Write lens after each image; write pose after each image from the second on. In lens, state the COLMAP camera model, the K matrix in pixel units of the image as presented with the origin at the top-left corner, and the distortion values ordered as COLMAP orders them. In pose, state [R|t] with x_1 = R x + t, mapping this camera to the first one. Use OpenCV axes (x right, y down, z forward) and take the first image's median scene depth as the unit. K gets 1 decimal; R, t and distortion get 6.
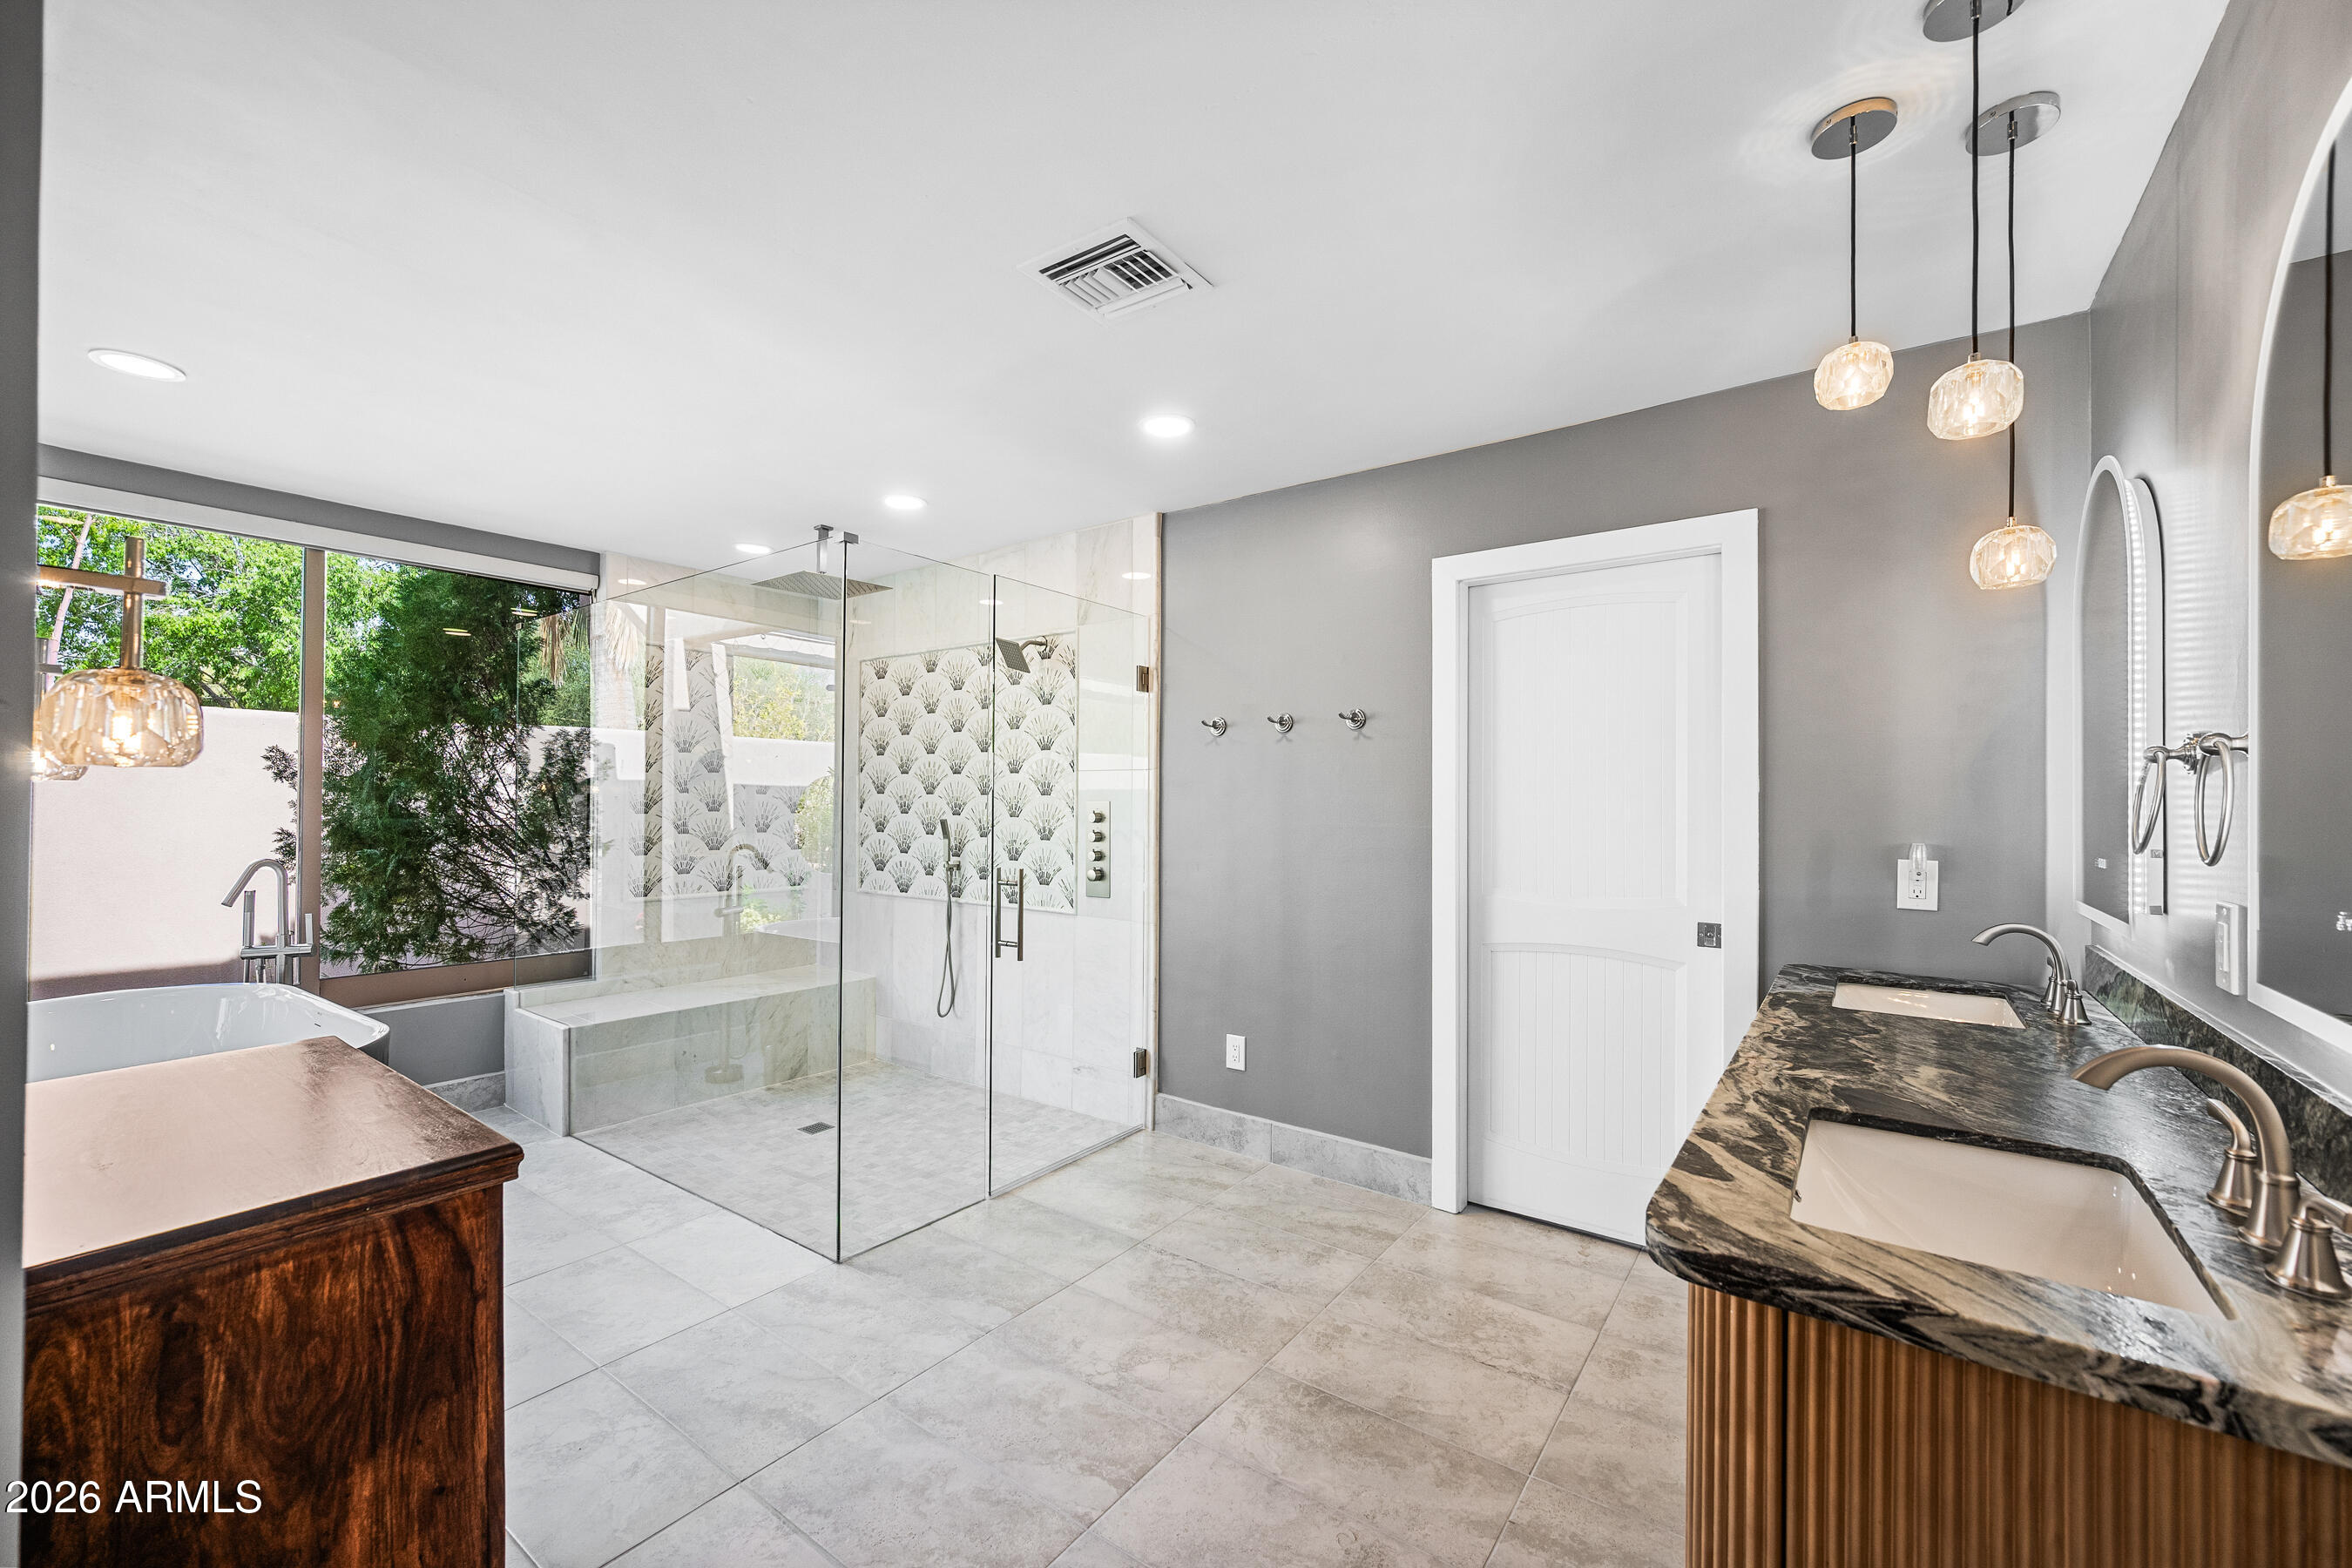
lens RADIAL K [[935.9, 0, 1182.2], [0, 935.9, 792.2], [0, 0, 1]] dist [0.000344, -0.000037]
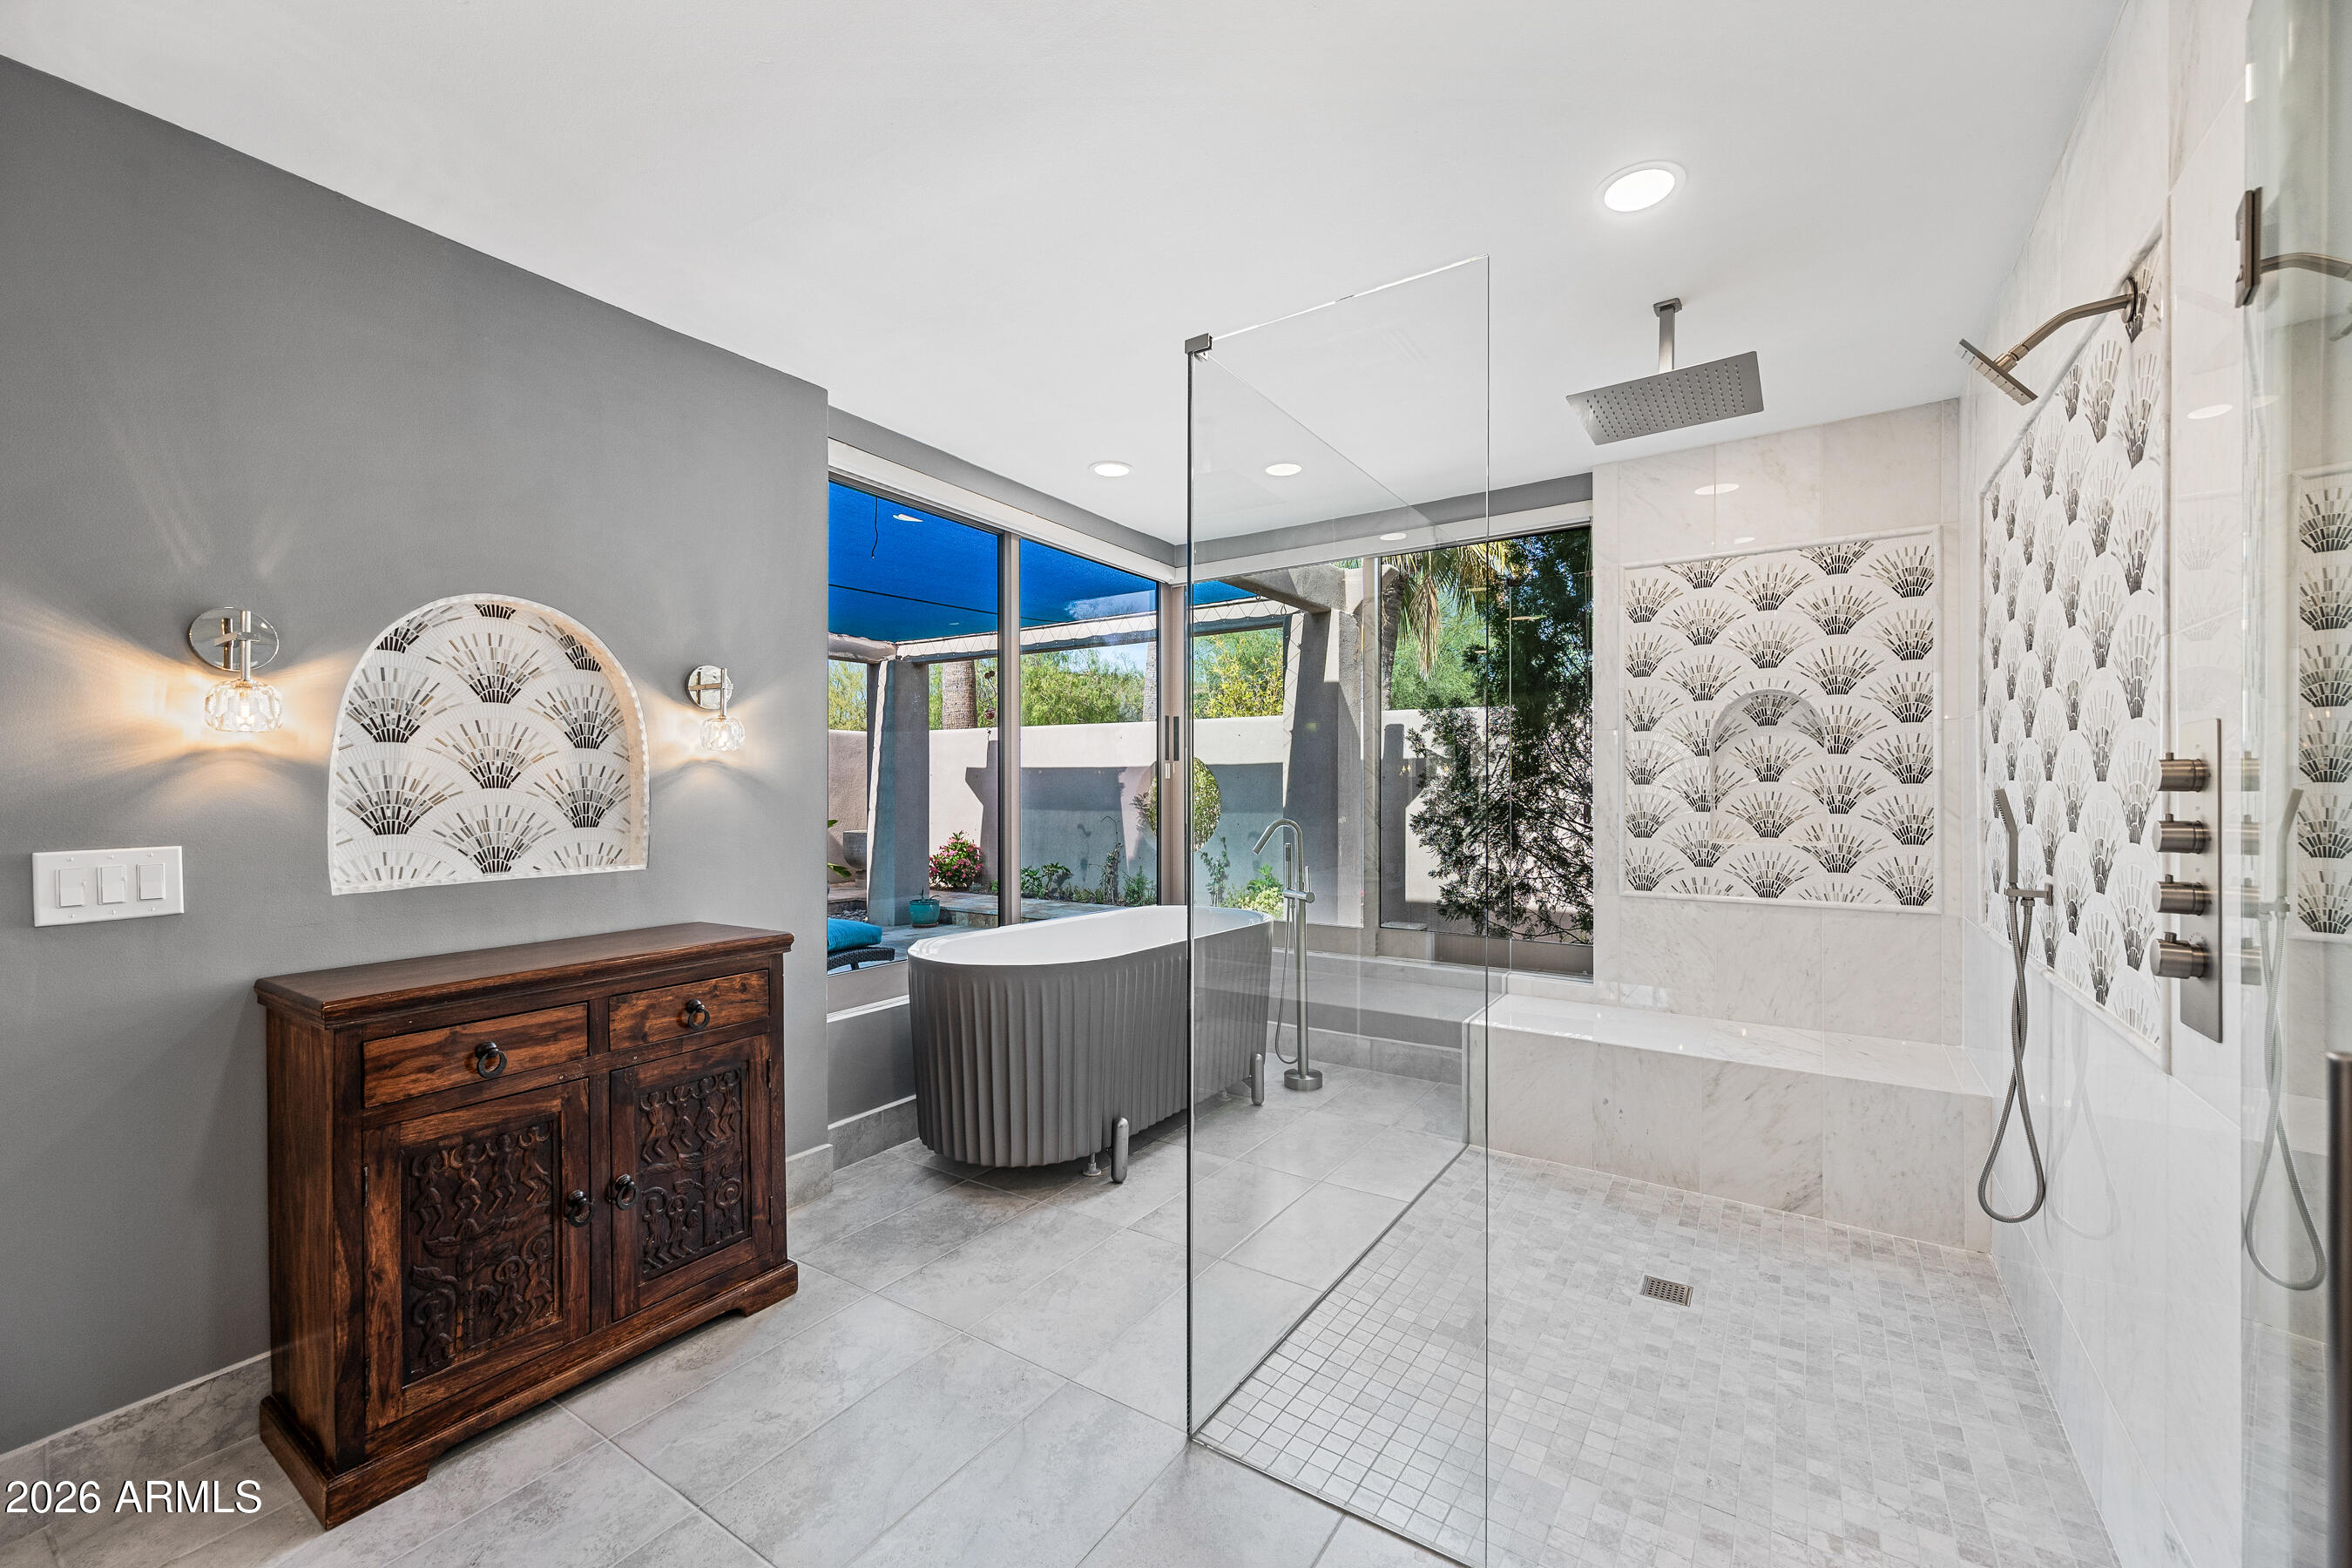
lens RADIAL K [[935.9, 0, 1182.2], [0, 935.9, 792.2], [0, 0, 1]] dist [0.000344, -0.000037]
pose [[0.059901, 0.000595, -0.998204, 0.172527], [0.008838, 0.999960, 0.001127, 0.025552], [0.998165, -0.008889, 0.059893, 0.558037]]
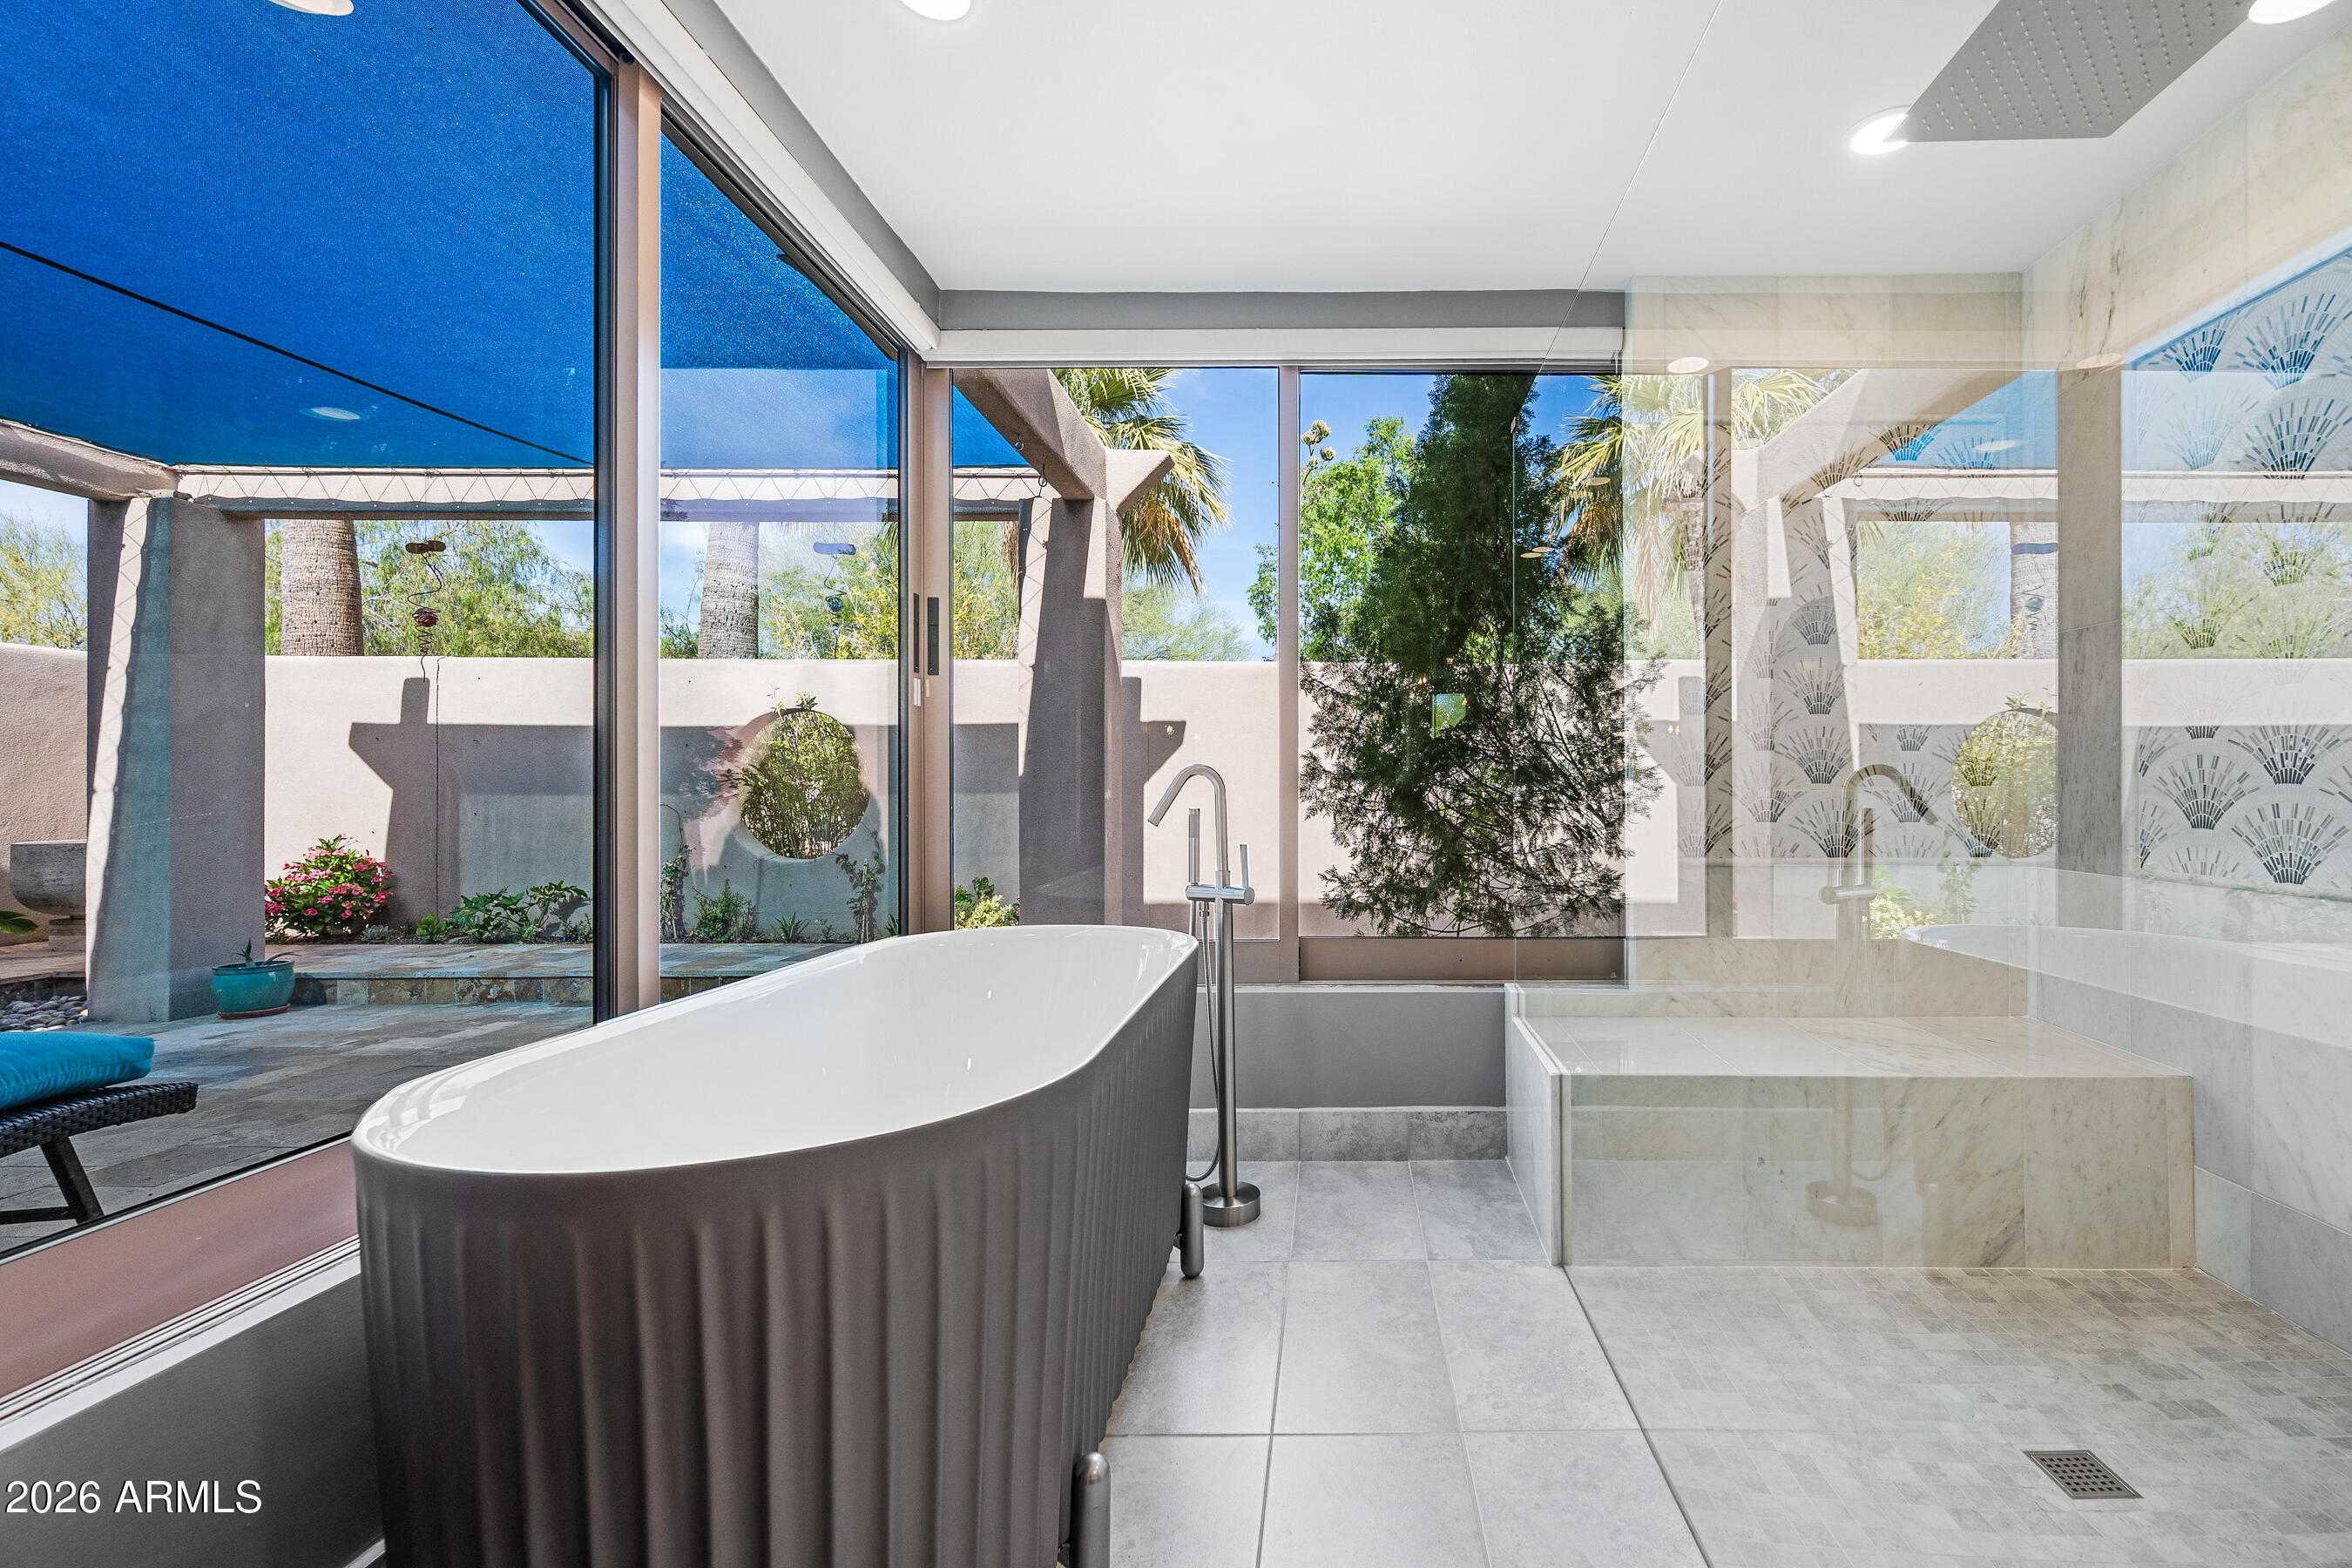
lens RADIAL K [[994.4, 0, 1342.6], [0, 994.4, 783.8], [0, 0, 1]] dist [-0.000116, 0.000073]
pose [[0.599186, -0.007450, -0.800575, -0.209151], [0.010961, 0.999939, -0.001101, 0.063409], [0.800535, -0.008115, 0.599232, 0.443566]]
